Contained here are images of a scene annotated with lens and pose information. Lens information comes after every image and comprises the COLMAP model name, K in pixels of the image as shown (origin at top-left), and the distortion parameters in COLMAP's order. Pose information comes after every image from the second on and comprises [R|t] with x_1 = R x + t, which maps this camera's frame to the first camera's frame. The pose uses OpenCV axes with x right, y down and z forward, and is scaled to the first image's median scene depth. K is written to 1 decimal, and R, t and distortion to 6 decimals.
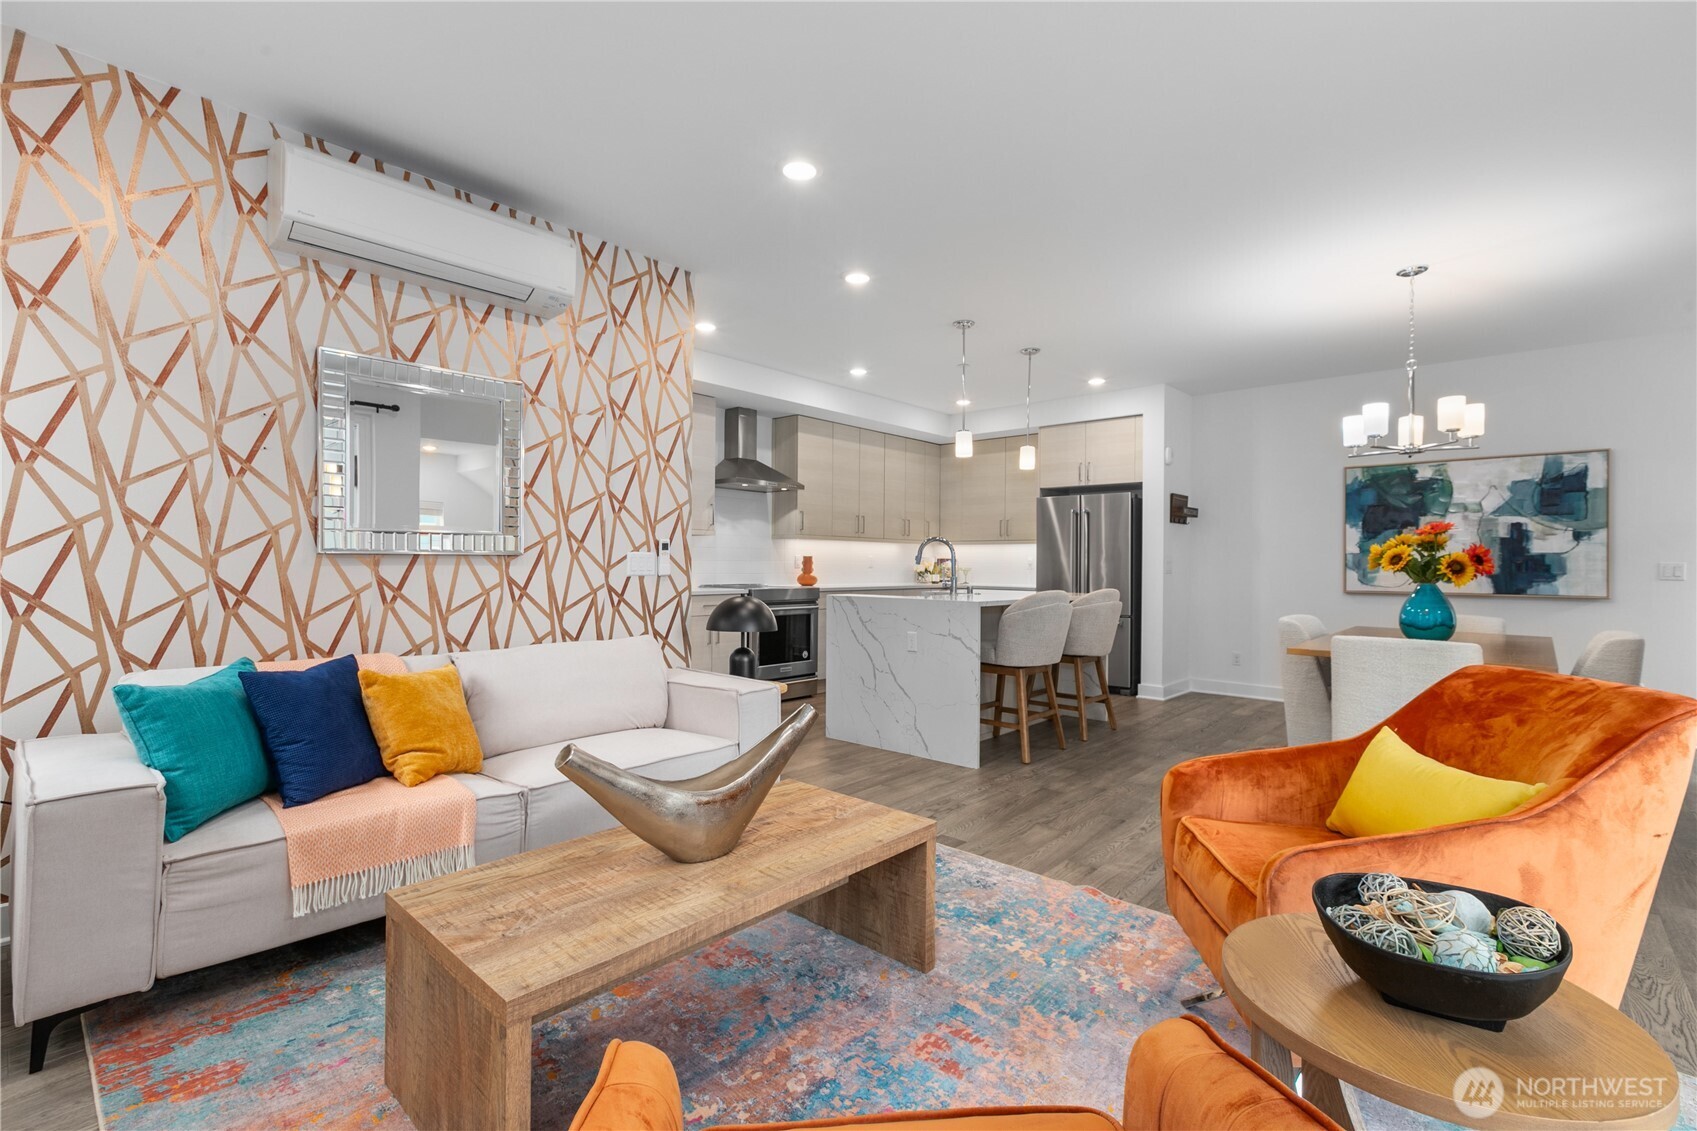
lens RADIAL K [[759.8, 0, 847.7], [0, 759.8, 560.3], [0, 0, 1]] dist [0.003952, -0.000721]
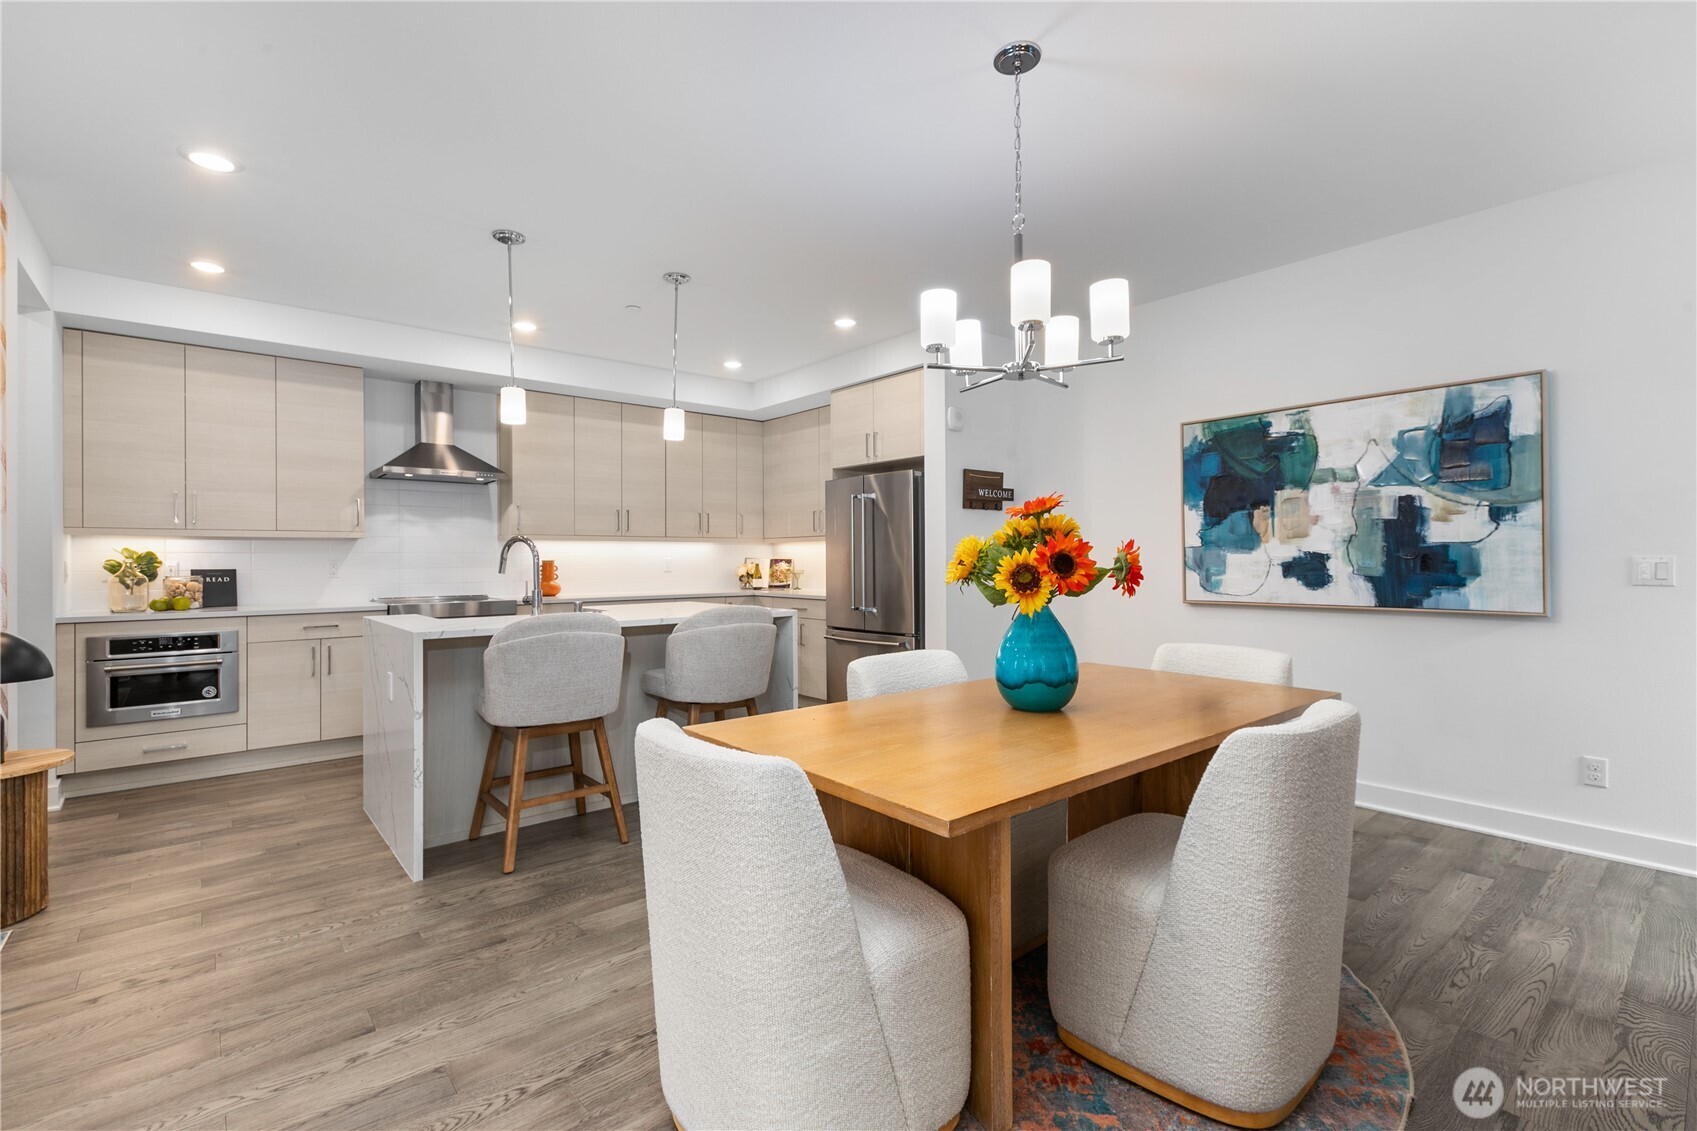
lens RADIAL K [[759.8, 0, 841.2], [0, 759.8, 554.8], [0, 0, 1]] dist [0.003952, -0.000721]
pose [[0.989928, -0.015548, -0.140716, 0.476488], [0.015148, 0.999878, -0.003911, -0.004316], [0.140760, 0.001740, 0.990042, 0.288135]]
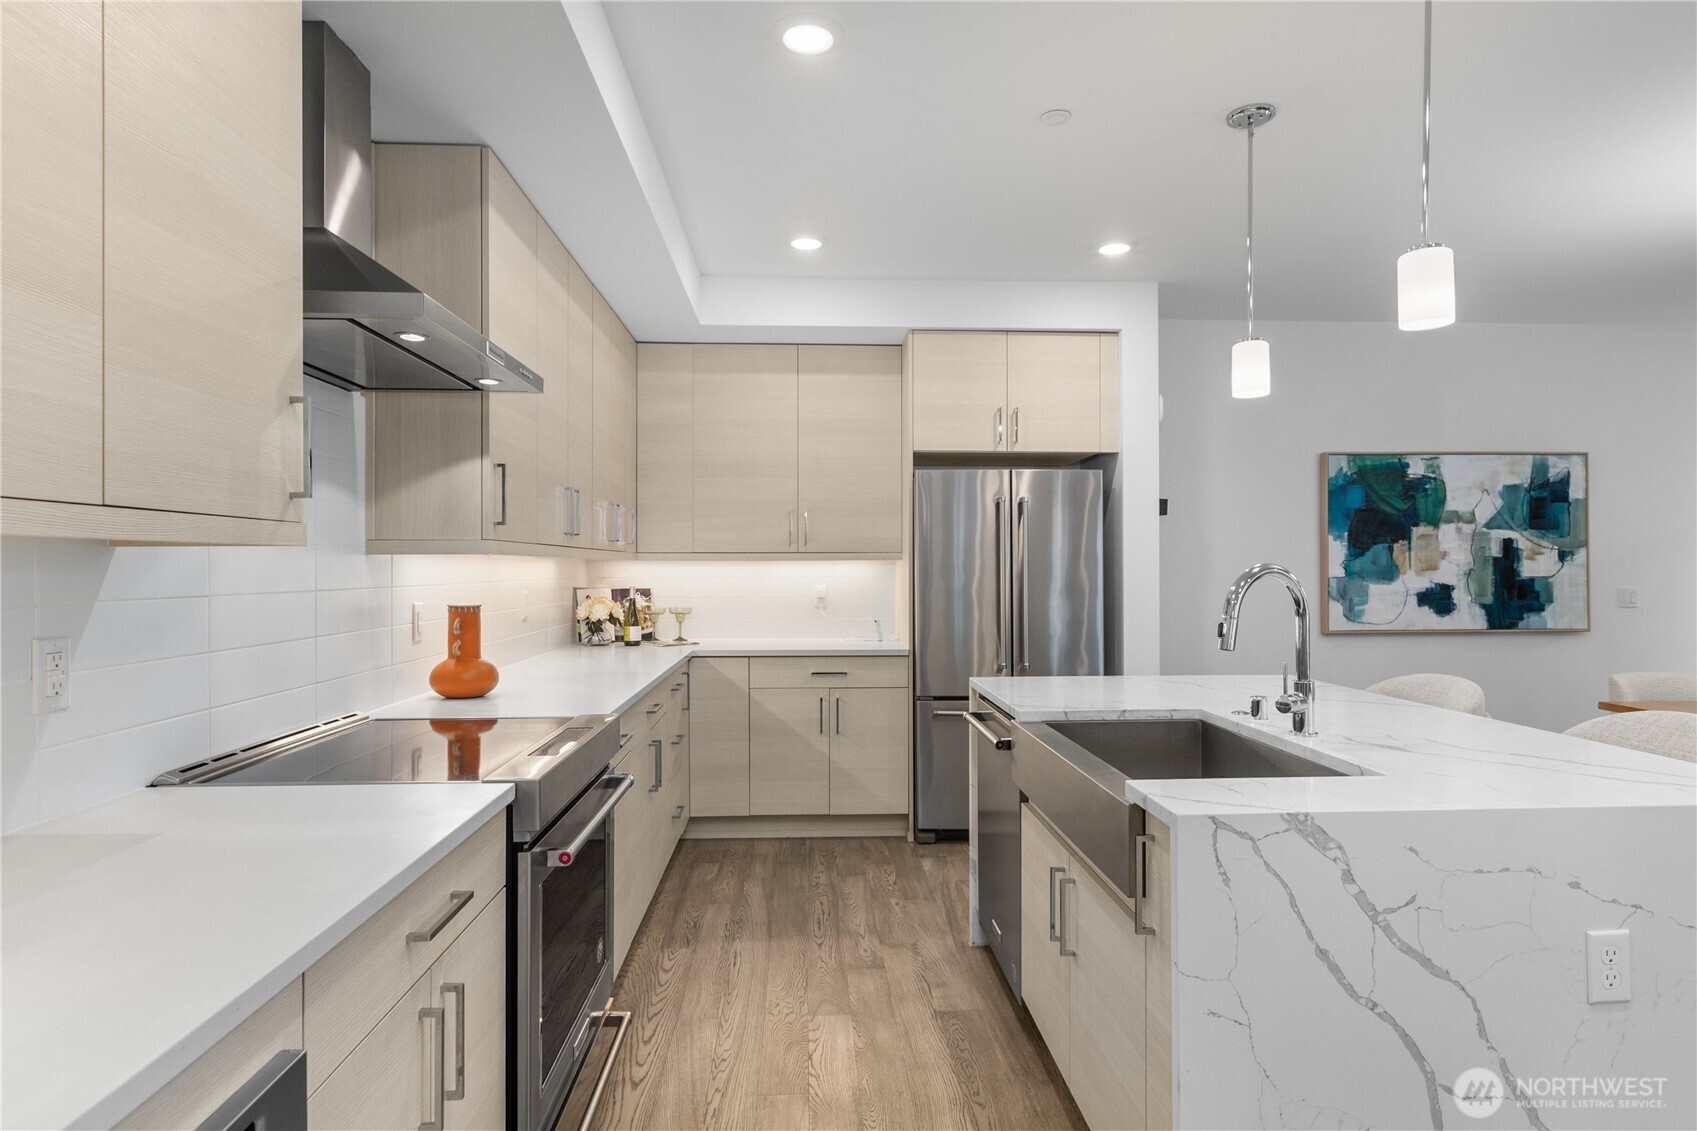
lens RADIAL K [[929.6, 0, 851.7], [0, 929.6, 565.8], [0, 0, 1]] dist [-0.002126, 0.000811]
pose [[0.713586, -0.009261, 0.700506, -0.268279], [0.006066, 0.999957, 0.007040, -0.030366], [-0.700541, -0.000774, 0.713612, 0.756057]]
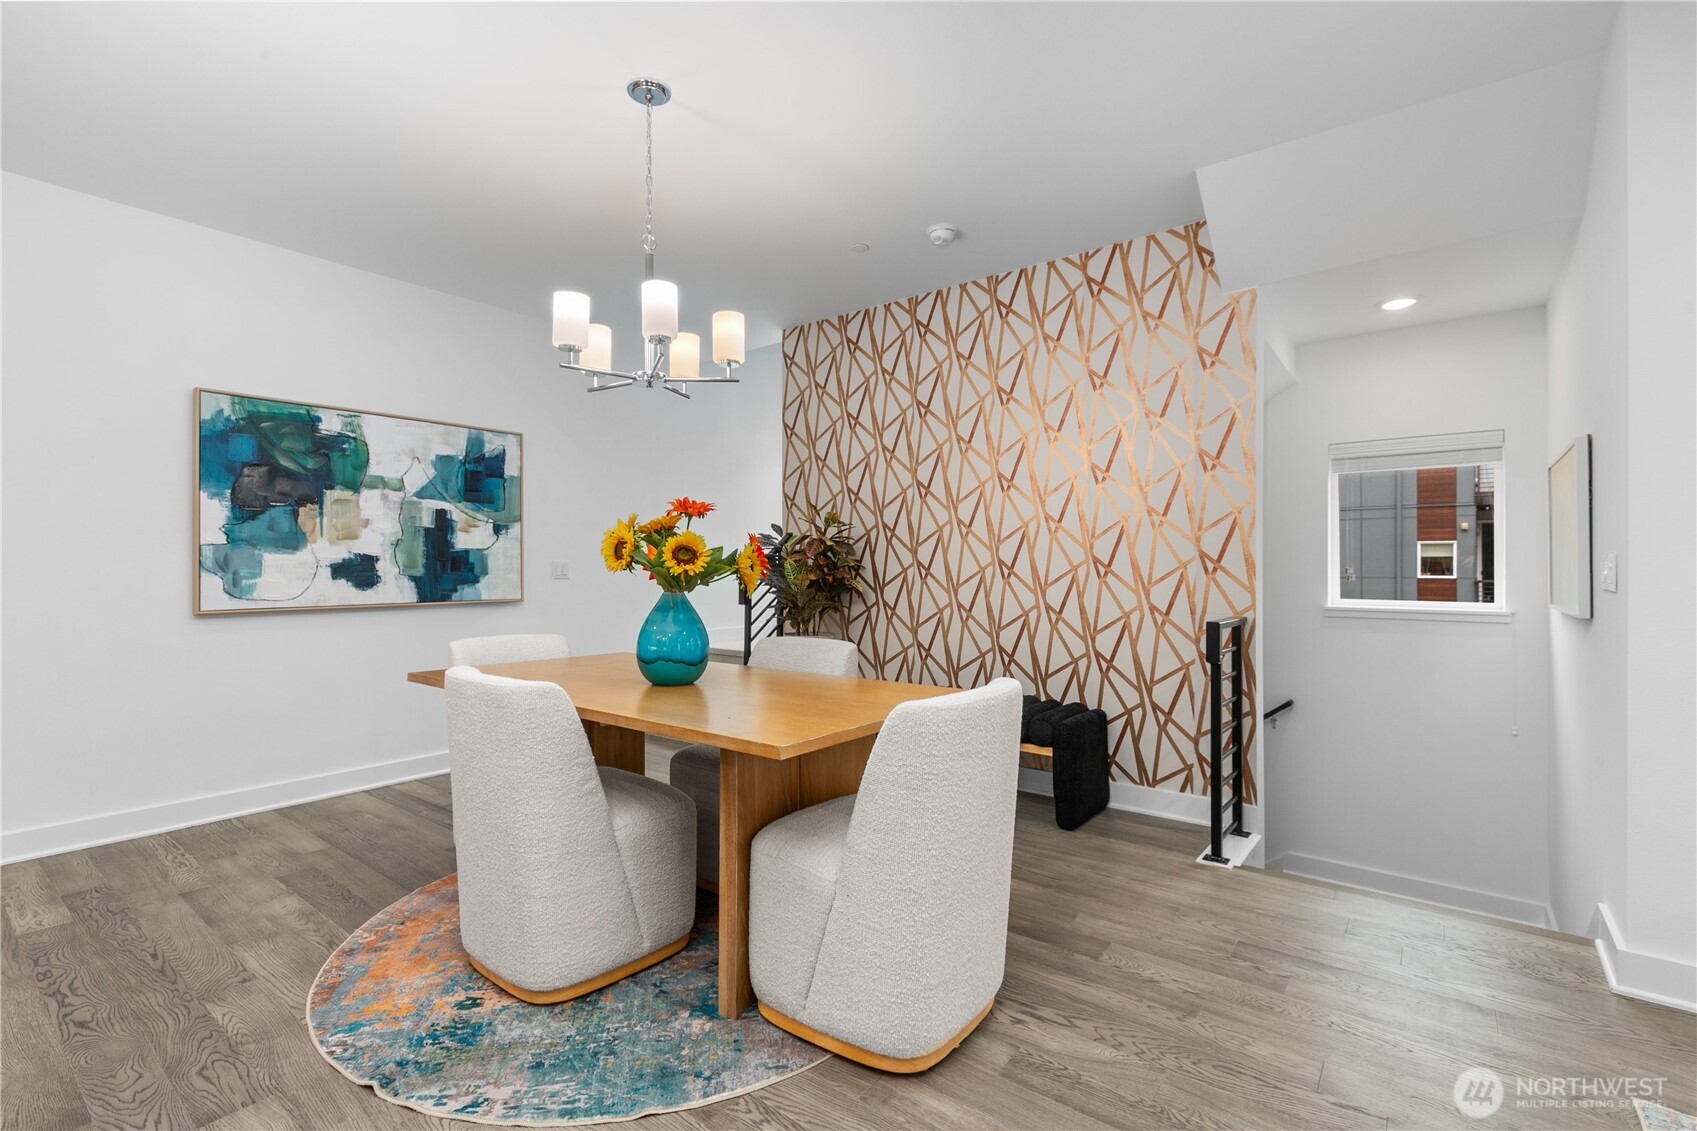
lens RADIAL K [[759.8, 0, 849.8], [0, 759.8, 562.6], [0, 0, 1]] dist [0.003952, -0.000721]
pose [[-0.067833, -0.001682, 0.997695, 0.074304], [-0.002542, 0.999996, 0.001513, 0.002660], [-0.997693, -0.002434, -0.067837, 0.610247]]
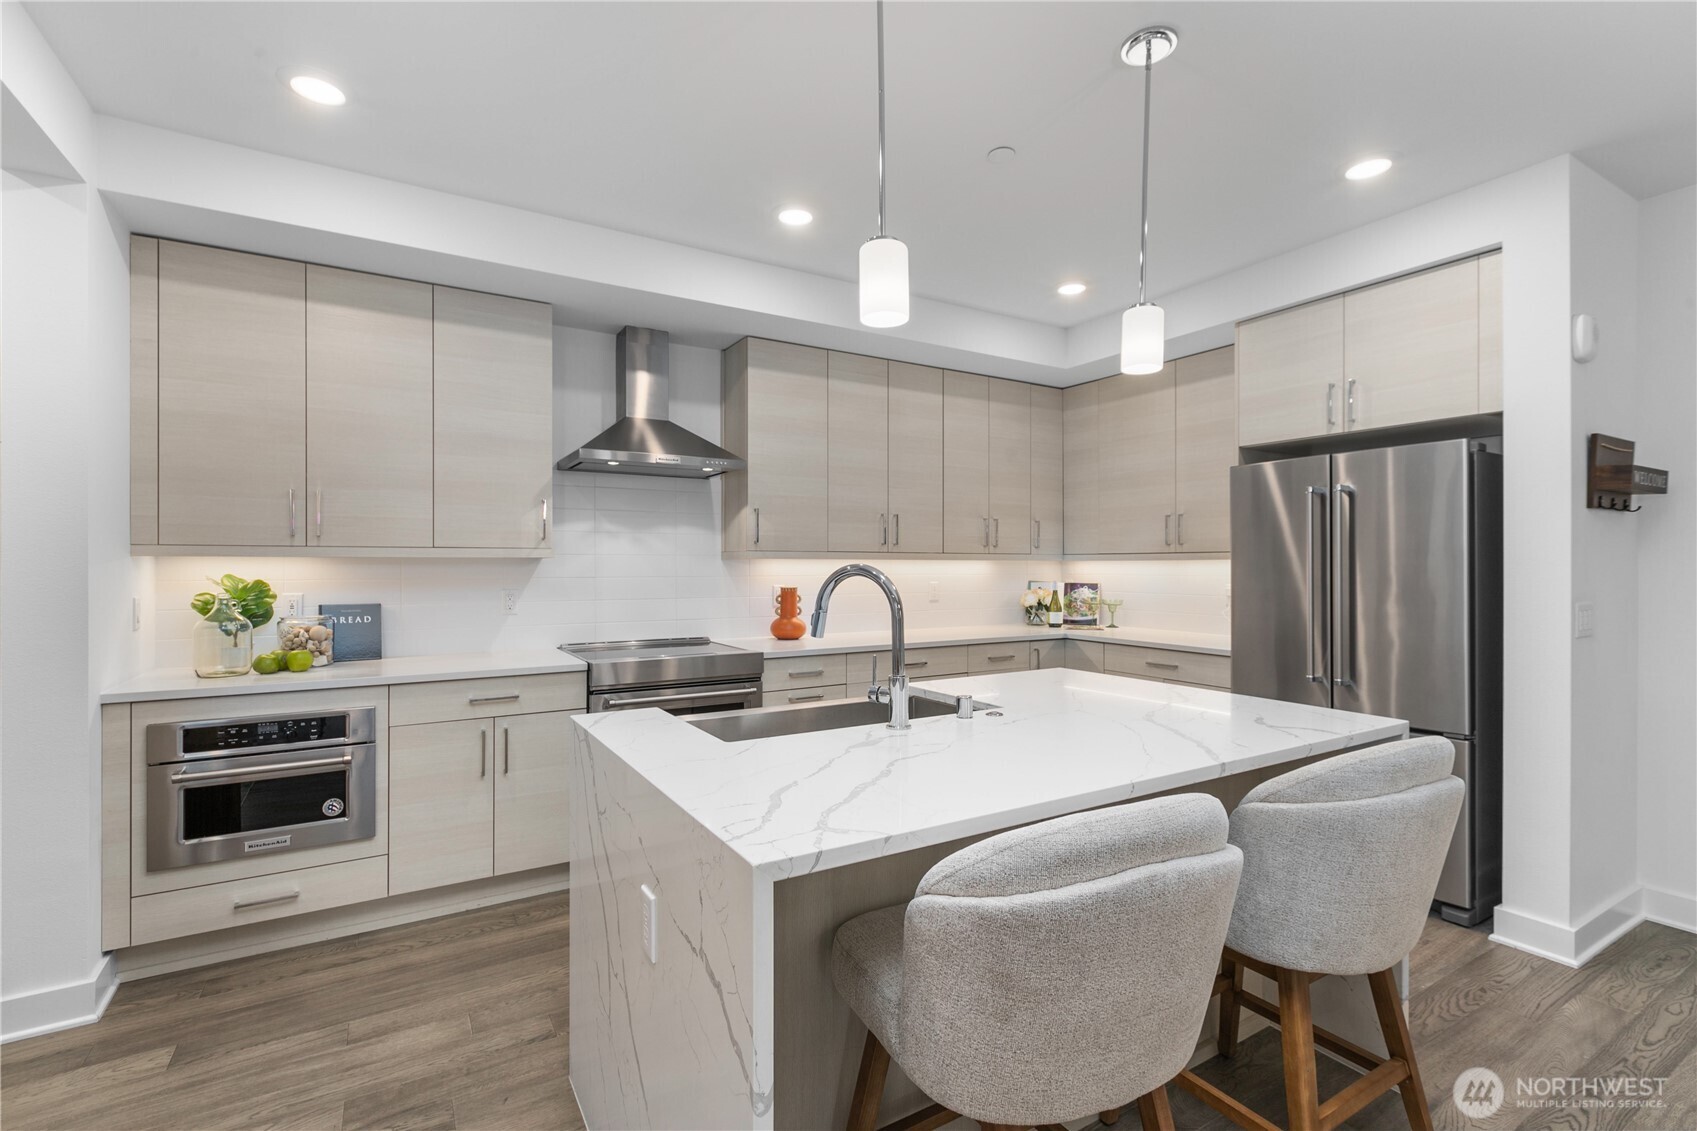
lens RADIAL K [[759.8, 0, 843.4], [0, 759.8, 565.1], [0, 0, 1]] dist [0.003952, -0.000721]
pose [[0.954079, -0.008934, -0.299421, 0.199770], [0.009435, 0.999955, 0.000227, -0.027898], [0.299406, -0.003041, 0.954121, 0.585387]]
